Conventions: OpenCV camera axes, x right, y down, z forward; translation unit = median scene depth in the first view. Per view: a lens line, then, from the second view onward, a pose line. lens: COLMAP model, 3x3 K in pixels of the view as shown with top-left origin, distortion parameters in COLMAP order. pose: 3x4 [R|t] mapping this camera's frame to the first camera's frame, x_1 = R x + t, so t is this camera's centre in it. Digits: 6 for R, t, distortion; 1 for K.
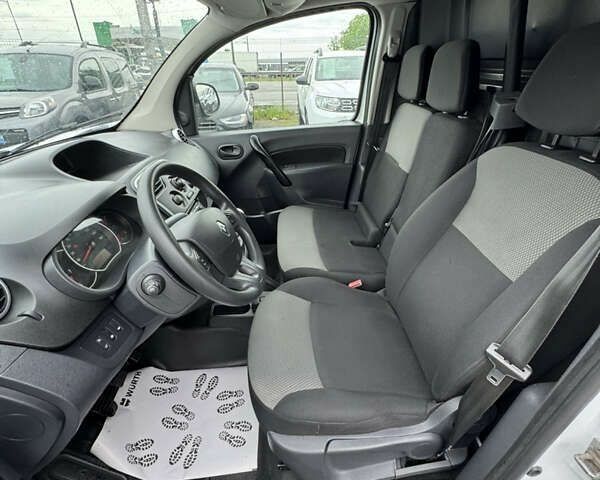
lens RADIAL K [[320.7, 0, 301.0], [0, 320.7, 239.7], [0, 0, 1]] dist [-0.002910, 0.000755]
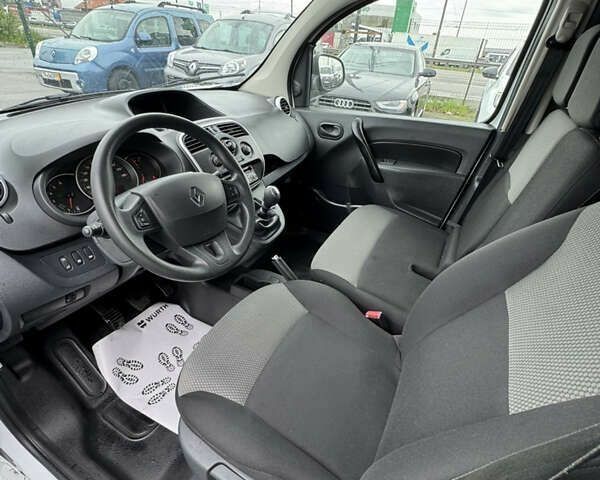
lens RADIAL K [[320.7, 0, 301.0], [0, 320.7, 239.7], [0, 0, 1]] dist [-0.002910, 0.000755]
pose [[0.856897, 0.329801, -0.396180, 0.187837], [-0.313160, 0.943527, 0.108107, -0.049649], [0.409461, 0.031431, 0.911786, 0.120474]]
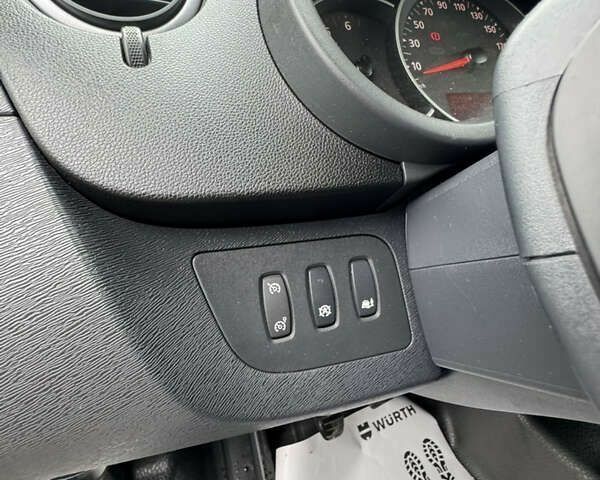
lens RADIAL K [[320.7, 0, 301.0], [0, 320.7, 239.7], [0, 0, 1]] dist [-0.002910, 0.000755]
pose [[0.347428, 0.429117, -0.833758, -0.165510], [-0.464981, 0.850970, 0.244218, 0.080401], [0.814301, 0.302834, 0.495182, 0.334664]]
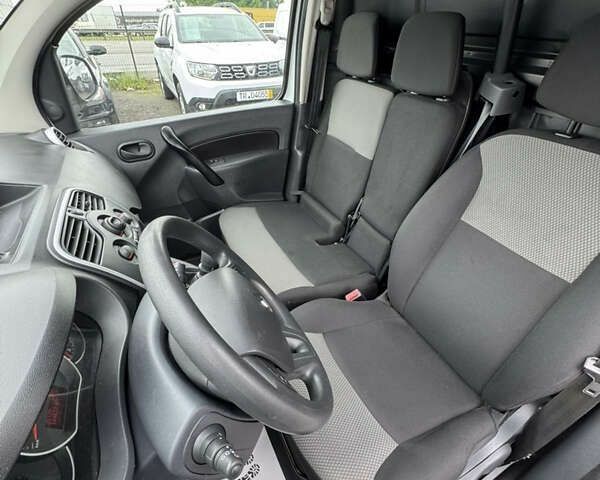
lens RADIAL K [[320.7, 0, 301.0], [0, 320.7, 239.7], [0, 0, 1]] dist [-0.002910, 0.000755]
pose [[0.919970, -0.199476, 0.337437, -0.163799], [0.166030, 0.978096, 0.125546, -0.104269], [-0.355089, -0.059474, 0.932939, 0.156530]]
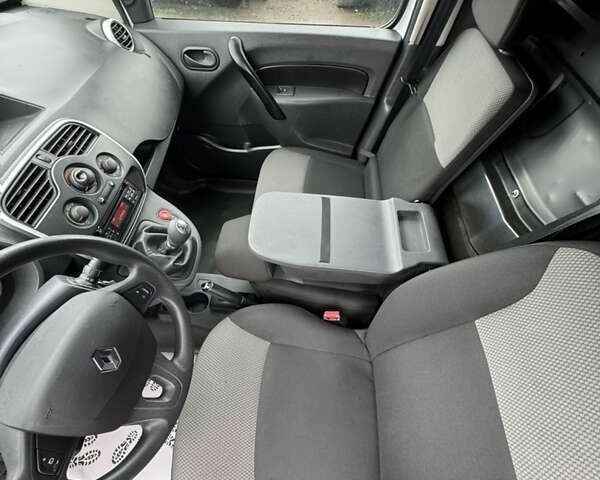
lens RADIAL K [[320.7, 0, 301.0], [0, 320.7, 239.7], [0, 0, 1]] dist [-0.002910, 0.000755]
pose [[0.990241, 0.139183, 0.007149, 0.041394], [-0.129472, 0.899742, 0.416774, -0.246077], [0.051576, -0.413633, 0.908982, 0.239649]]
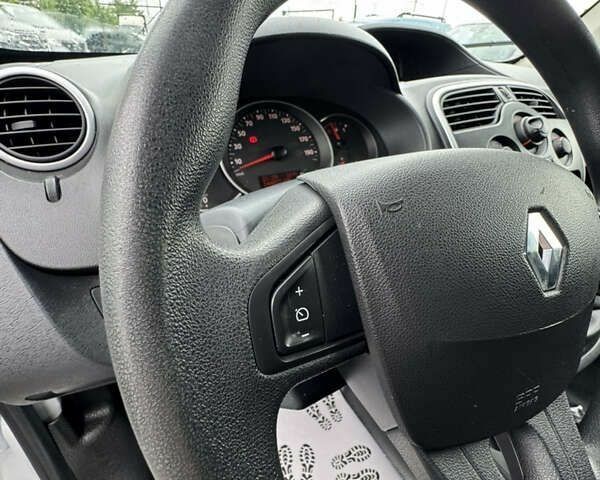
lens RADIAL K [[320.7, 0, 301.0], [0, 320.7, 239.7], [0, 0, 1]] dist [-0.002910, 0.000755]
pose [[0.438221, 0.486515, -0.755821, -0.071848], [-0.476892, 0.838599, 0.263298, -0.008595], [0.761929, 0.245062, 0.599507, 0.330266]]
